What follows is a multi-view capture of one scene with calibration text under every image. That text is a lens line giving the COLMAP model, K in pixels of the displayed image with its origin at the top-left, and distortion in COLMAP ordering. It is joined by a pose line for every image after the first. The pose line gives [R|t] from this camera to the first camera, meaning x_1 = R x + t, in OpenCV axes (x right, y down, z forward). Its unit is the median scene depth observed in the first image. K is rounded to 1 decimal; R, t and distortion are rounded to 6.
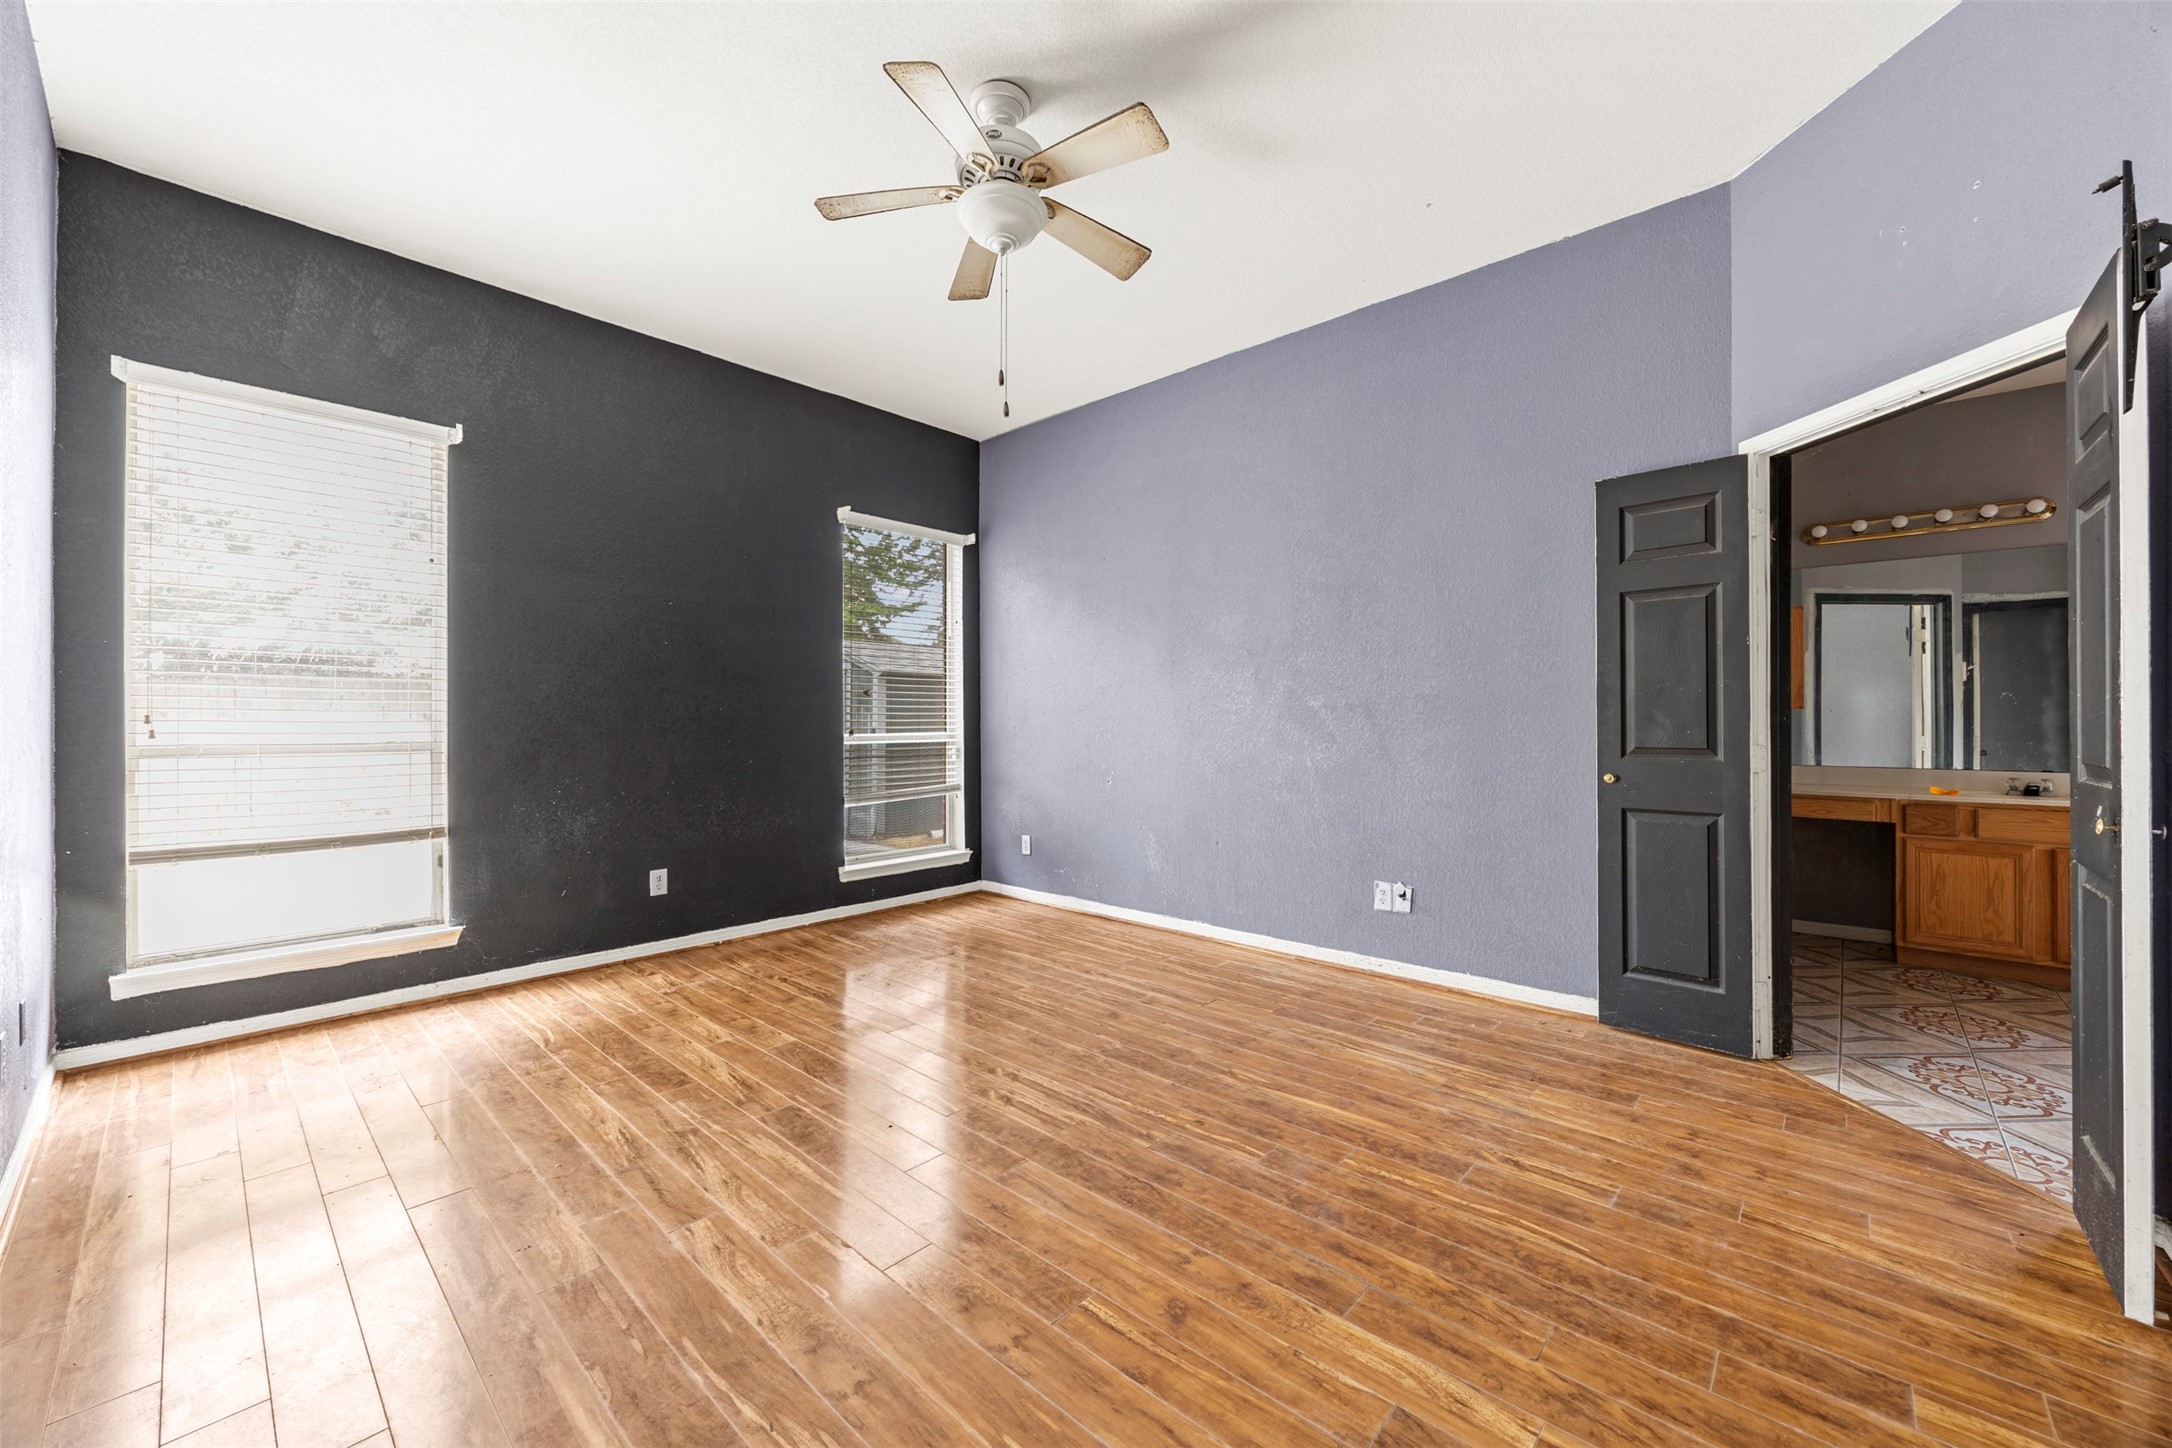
lens RADIAL K [[829.3, 0, 1097.9], [0, 829.3, 722.7], [0, 0, 1]] dist [-0.000964, 0.000303]
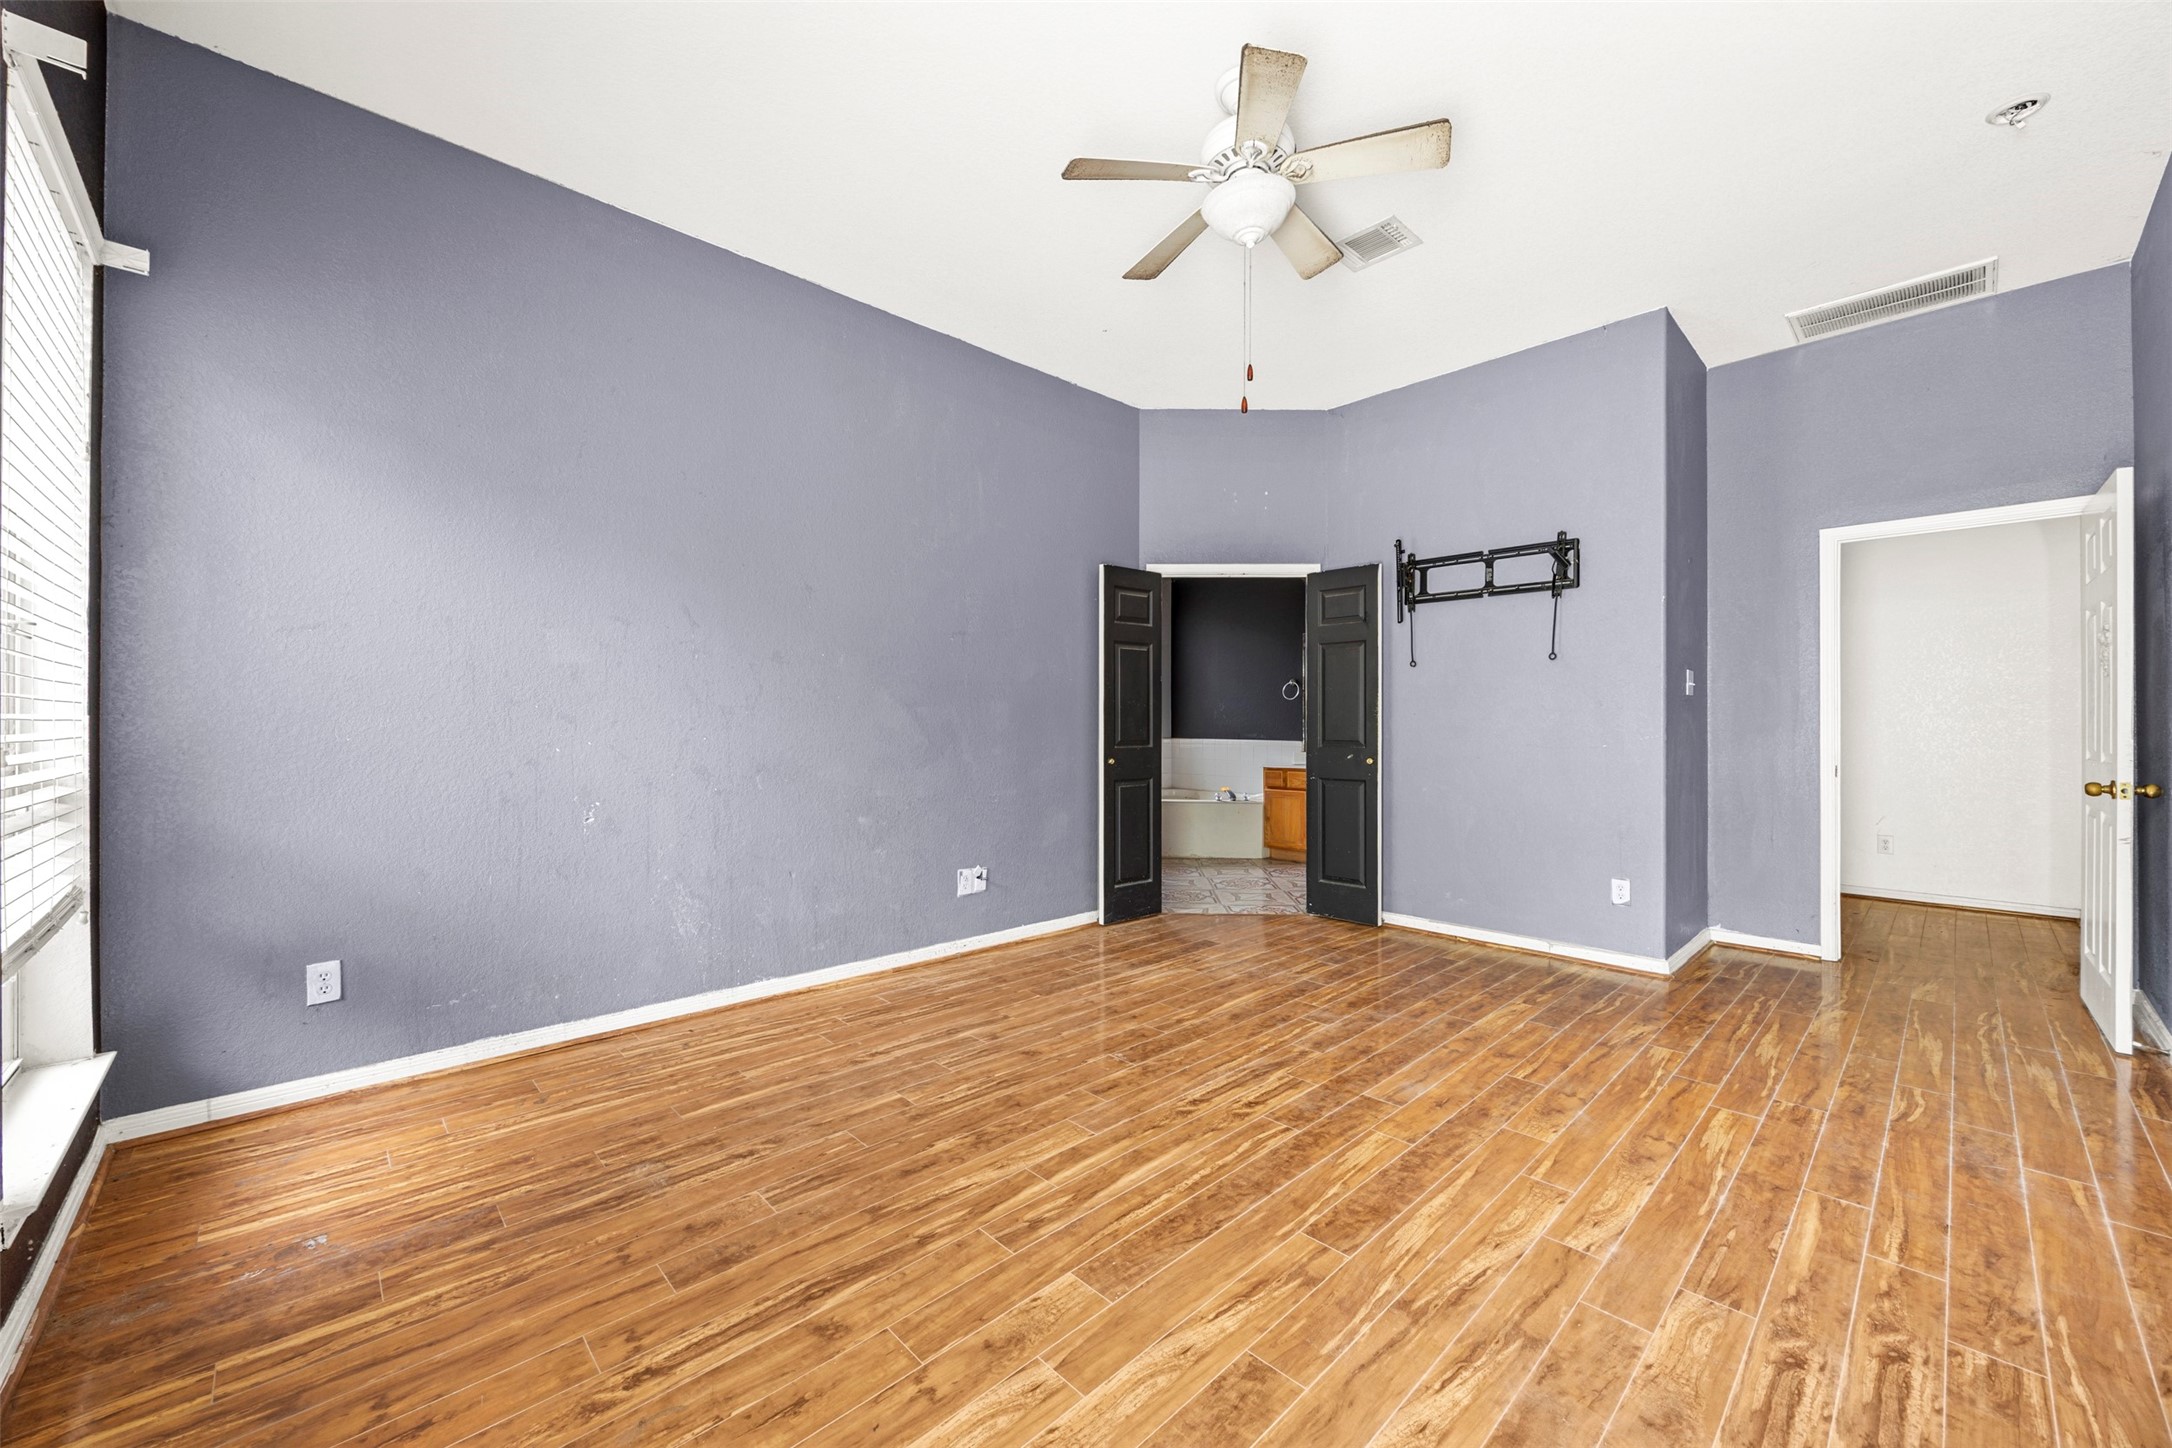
lens RADIAL K [[829.3, 0, 1097.9], [0, 829.3, 722.7], [0, 0, 1]] dist [-0.000964, 0.000303]
pose [[0.068248, 0.006106, 0.997650, -0.989653], [-0.001281, 0.999981, -0.006033, 0.004914], [-0.997668, -0.000867, 0.068255, 0.994024]]
